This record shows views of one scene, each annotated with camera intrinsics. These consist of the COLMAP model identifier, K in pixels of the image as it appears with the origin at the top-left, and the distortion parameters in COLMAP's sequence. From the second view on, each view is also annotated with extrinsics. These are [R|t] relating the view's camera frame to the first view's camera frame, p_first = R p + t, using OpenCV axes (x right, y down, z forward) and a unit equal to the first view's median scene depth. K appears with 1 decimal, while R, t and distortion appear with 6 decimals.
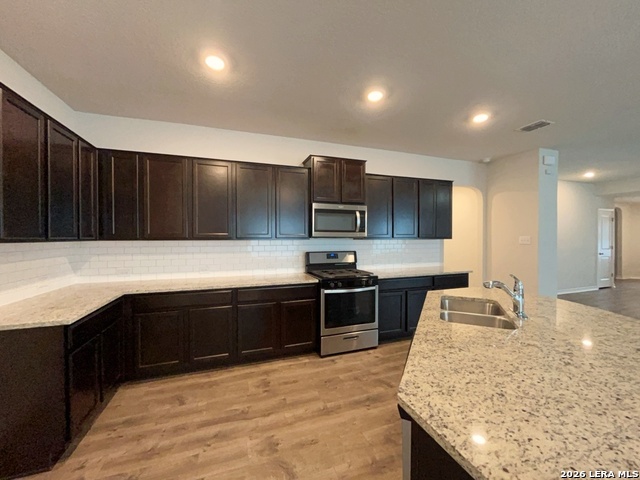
lens RADIAL K [[259.2, 0, 323.3], [0, 259.2, 242.1], [0, 0, 1]] dist [-0.001223, -0.000698]
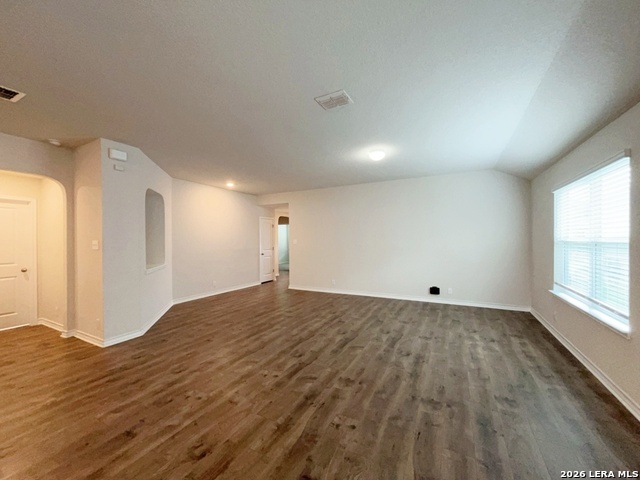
lens RADIAL K [[259.2, 0, 322.8], [0, 259.2, 241.7], [0, 0, 1]] dist [-0.001223, -0.000698]
pose [[0.725503, -0.005917, 0.688194, 0.966355], [0.014598, 0.999870, -0.006794, -0.001307], [-0.688064, 0.014975, 0.725495, -0.158027]]
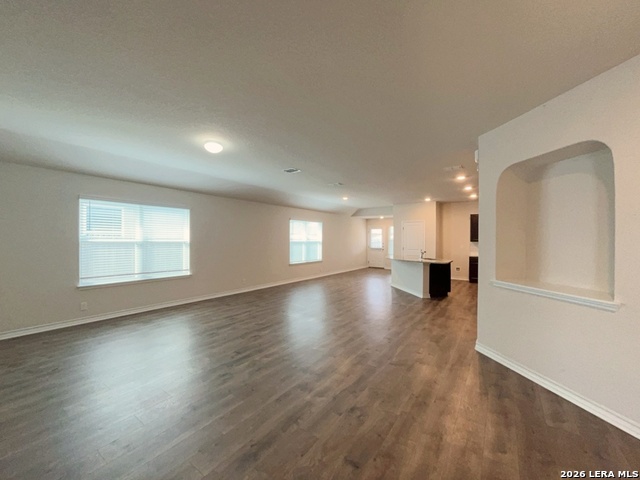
lens RADIAL K [[259.2, 0, 317.3], [0, 259.2, 237.1], [0, 0, 1]] dist [-0.001223, -0.000698]
pose [[-0.821268, -0.005285, -0.570519, 2.299677], [-0.009353, 0.999947, 0.004202, -0.040434], [0.570467, 0.008787, -0.821274, 1.771988]]
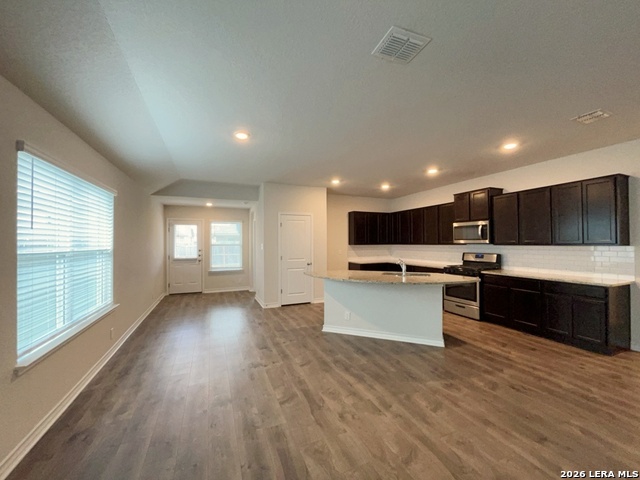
lens RADIAL K [[259.2, 0, 321.3], [0, 259.2, 240.4], [0, 0, 1]] dist [-0.001223, -0.000698]
pose [[0.065043, -0.008092, -0.997850, 1.598829], [-0.012175, 0.999886, -0.008902, -0.013663], [0.997808, 0.012727, 0.064937, 0.032952]]
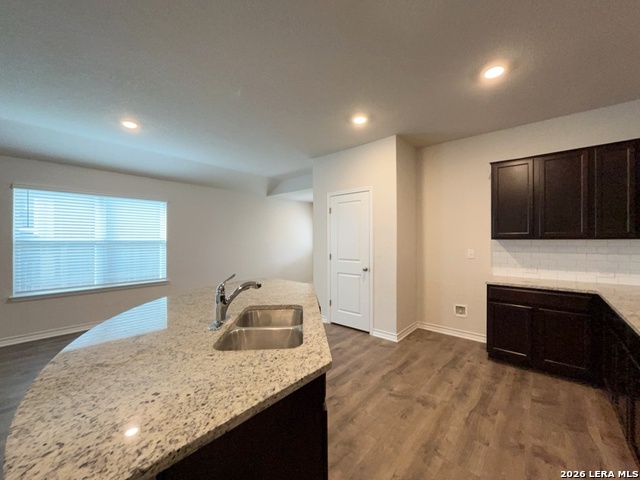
lens RADIAL K [[259.2, 0, 323.4], [0, 259.2, 238.6], [0, 0, 1]] dist [-0.001223, -0.000698]
pose [[-0.867046, 0.003450, -0.498217, 0.455202], [-0.005205, 0.999859, 0.015982, -0.013981], [0.498201, 0.016450, -0.866905, 0.982572]]
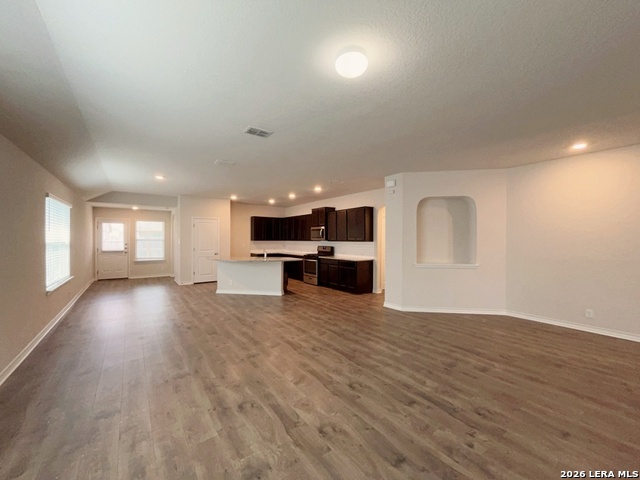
lens RADIAL K [[259.2, 0, 322.2], [0, 259.2, 240.6], [0, 0, 1]] dist [-0.001223, -0.000698]
pose [[0.291980, 0.007584, -0.956394, 2.572514], [-0.020892, 0.999781, 0.001550, -0.020674], [0.956196, 0.019528, 0.292074, 0.330584]]
